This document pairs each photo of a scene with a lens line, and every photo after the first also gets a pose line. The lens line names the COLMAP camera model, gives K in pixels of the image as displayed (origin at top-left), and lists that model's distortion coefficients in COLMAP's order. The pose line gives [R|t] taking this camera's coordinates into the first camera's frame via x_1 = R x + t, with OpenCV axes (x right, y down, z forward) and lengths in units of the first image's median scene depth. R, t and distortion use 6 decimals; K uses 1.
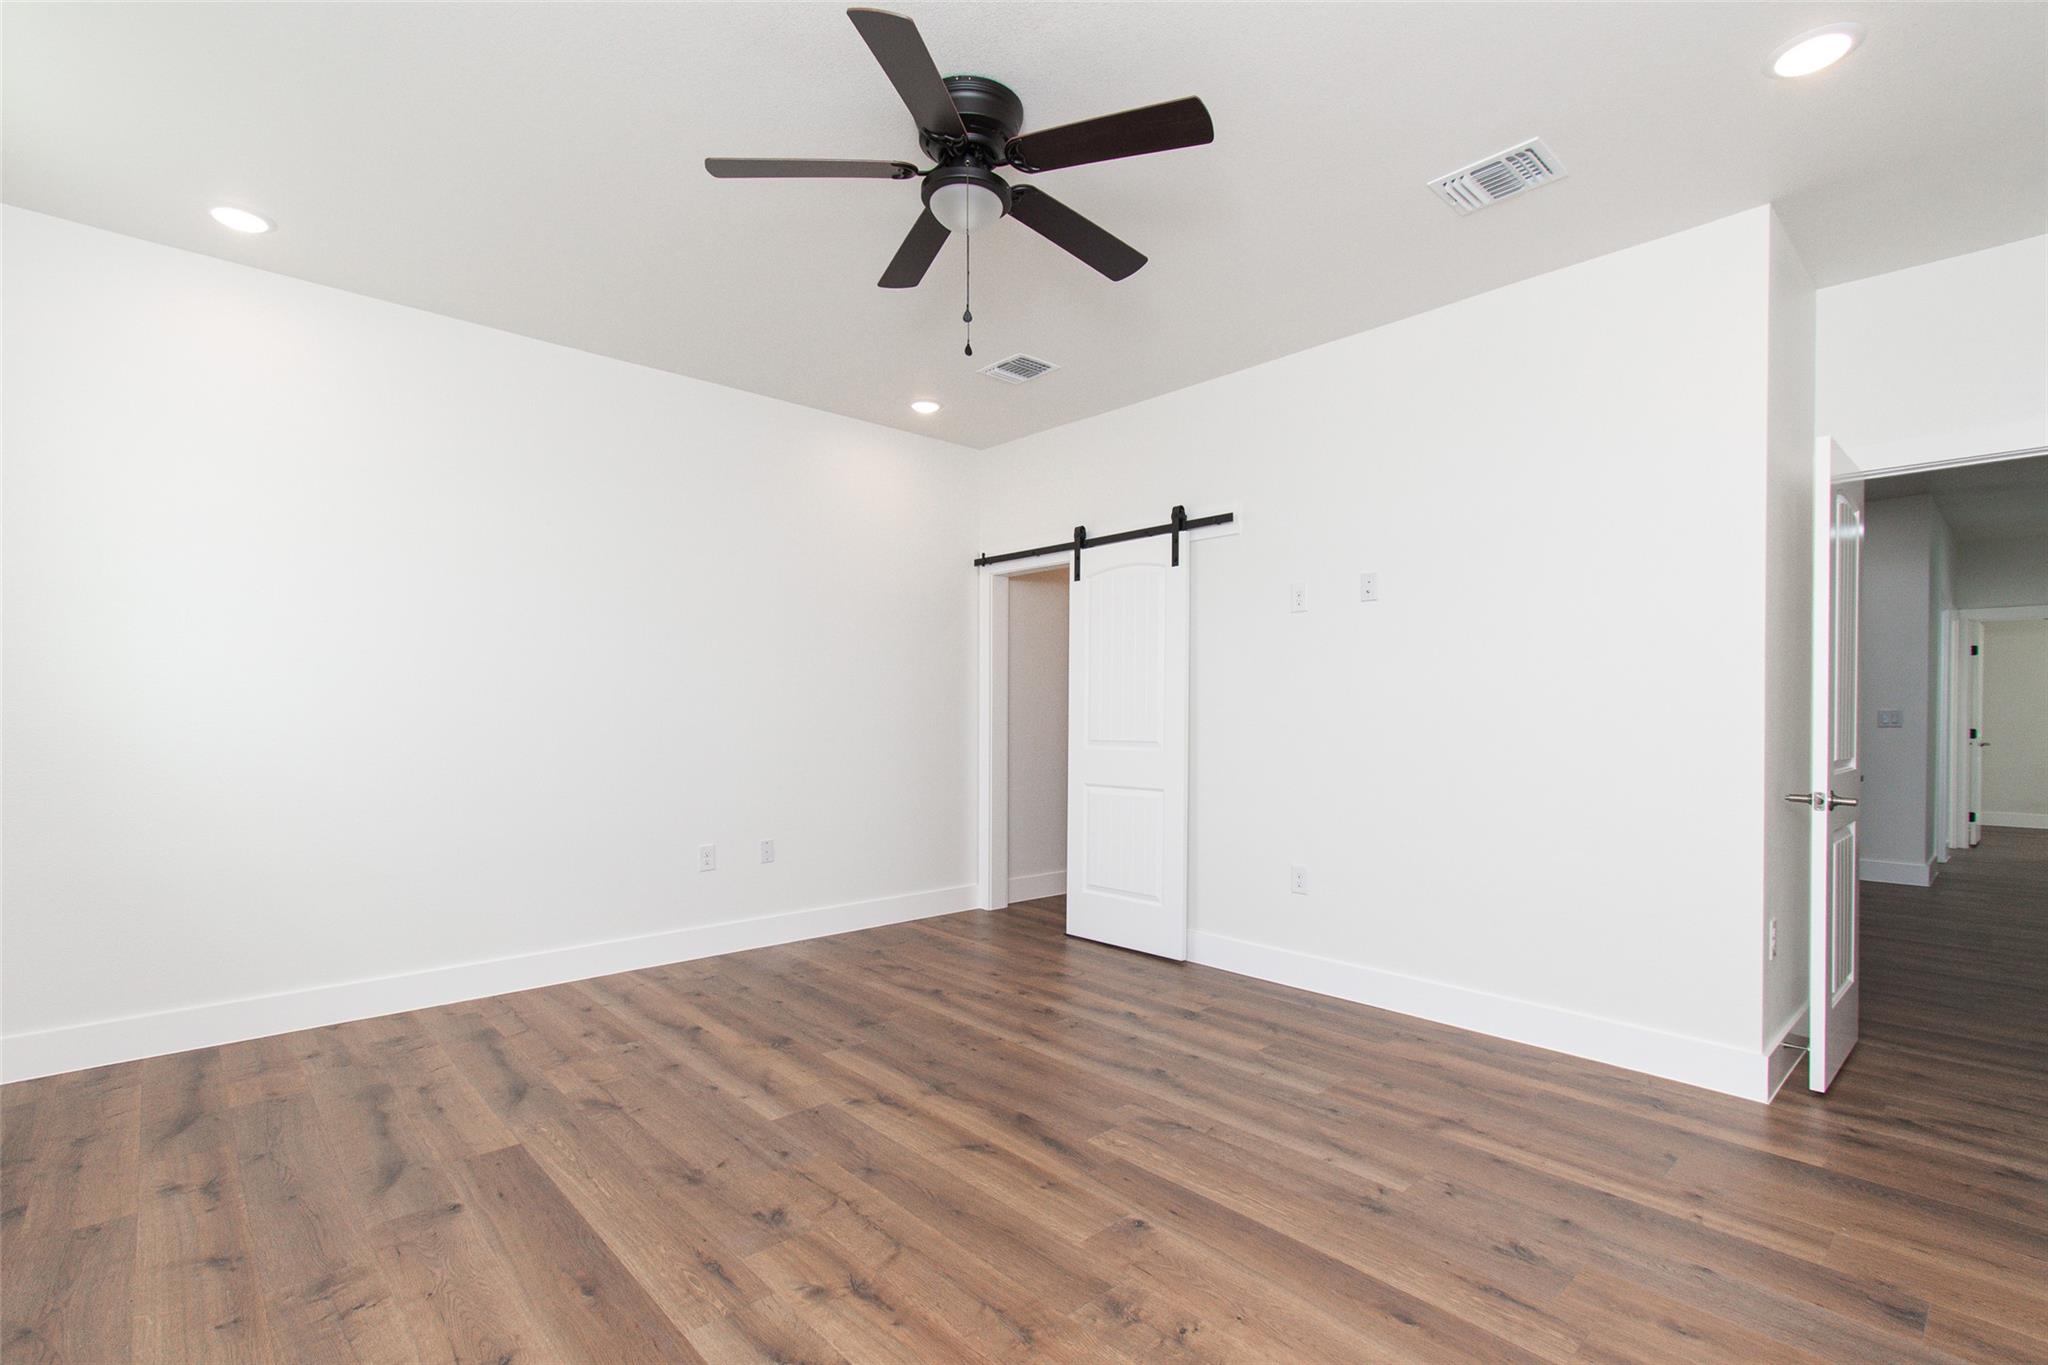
lens RADIAL K [[926.8, 0, 1004.5], [0, 926.8, 729.3], [0, 0, 1]] dist [0.004035, 0.000531]
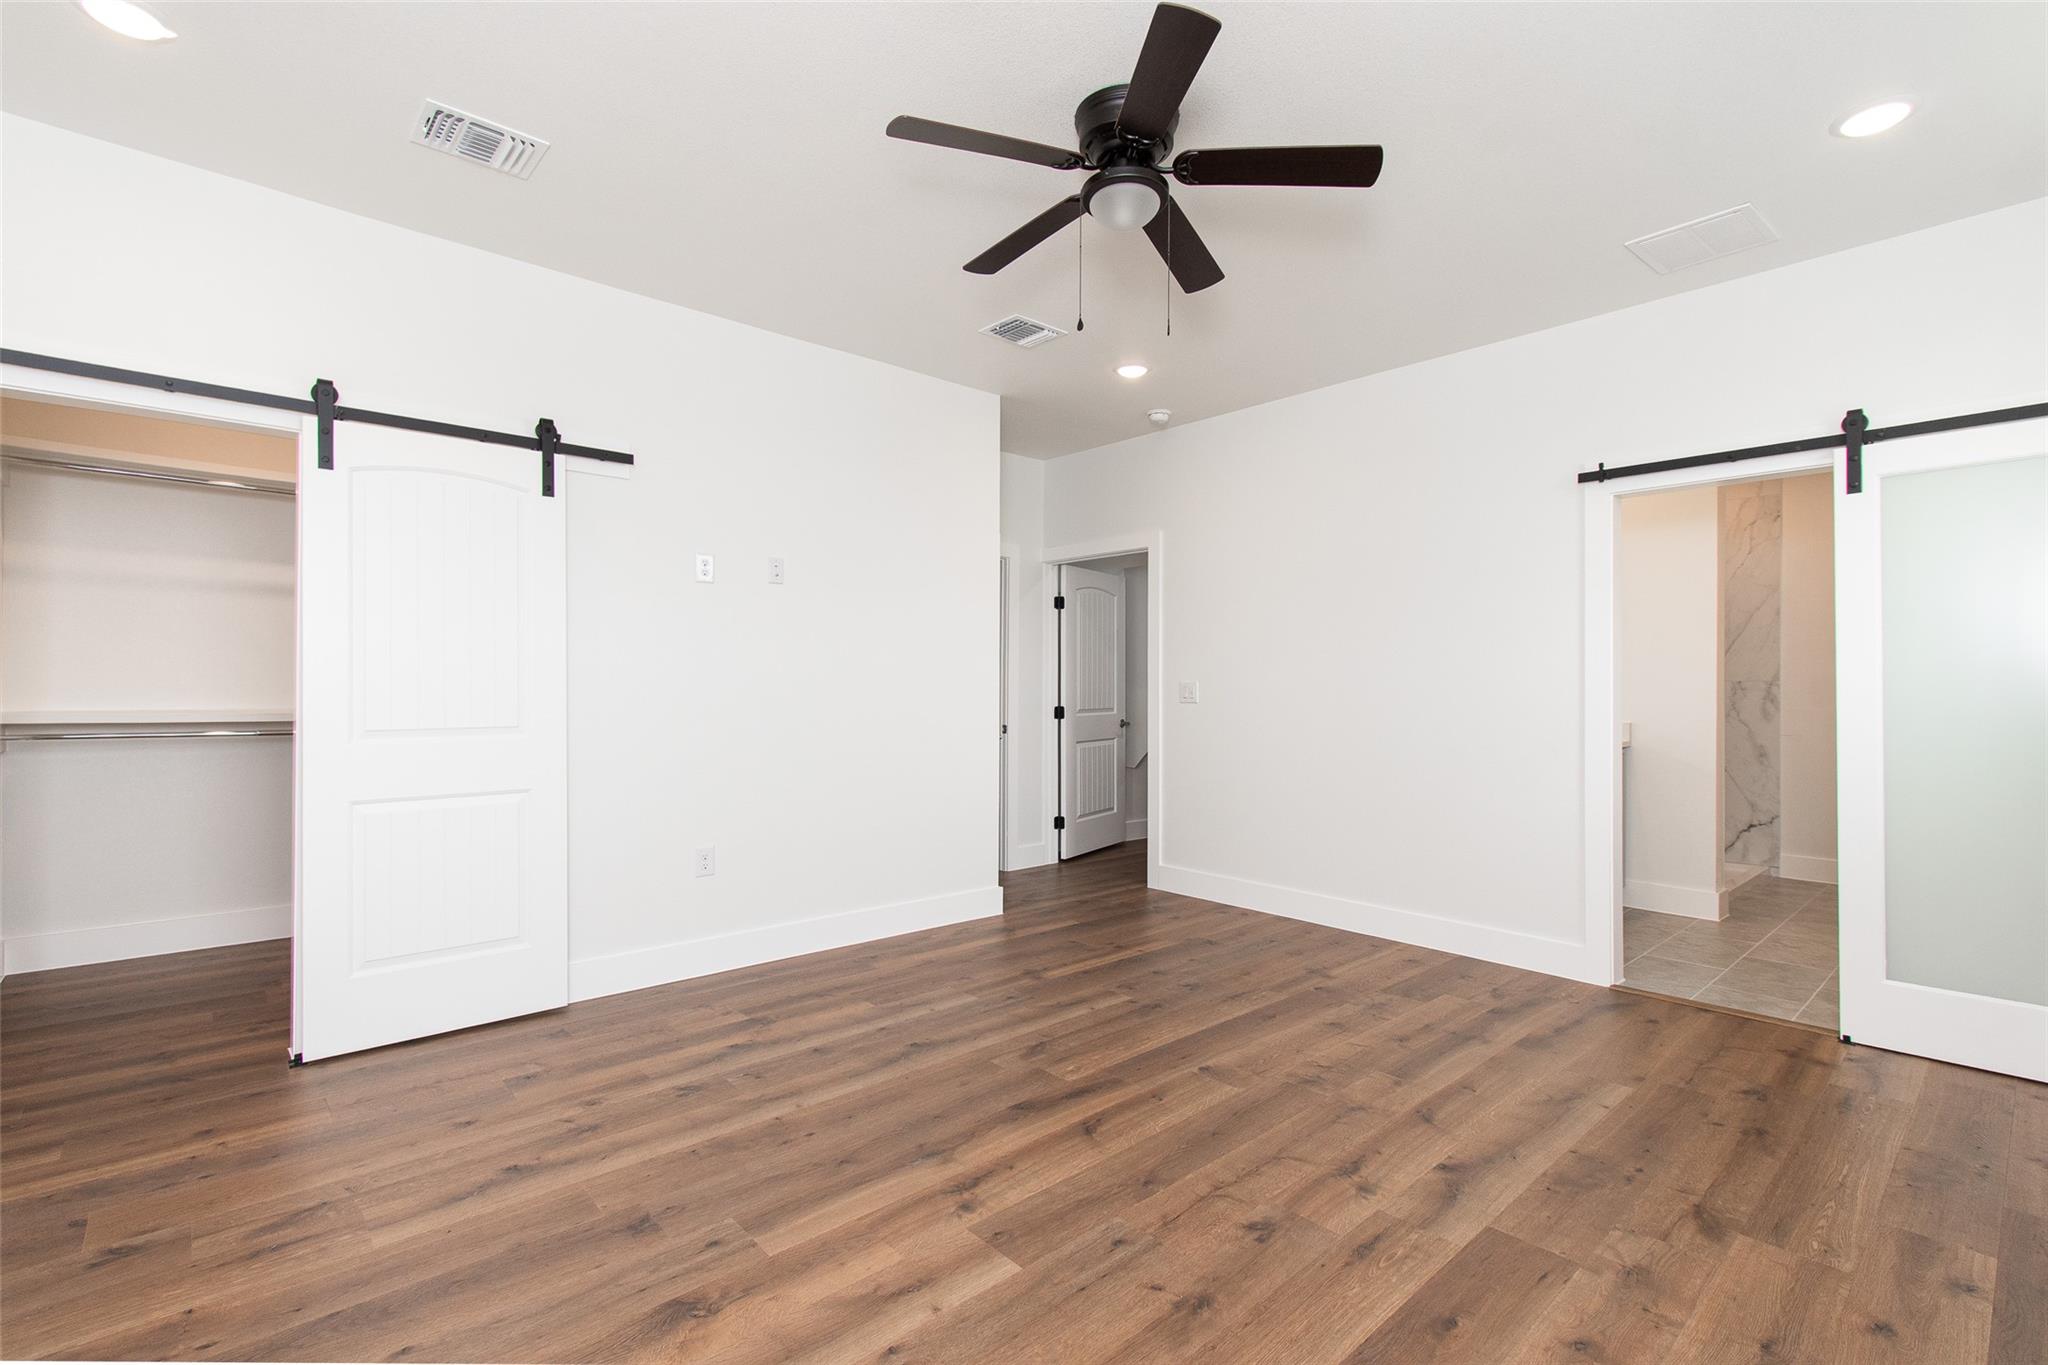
lens RADIAL K [[926.8, 0, 1033.2], [0, 926.8, 685.6], [0, 0, 1]] dist [0.004035, 0.000531]
pose [[0.003956, -0.001319, 0.999991, -0.853973], [0.011127, 0.999937, 0.001275, -0.023310], [-0.999930, 0.011122, 0.003971, 0.872514]]
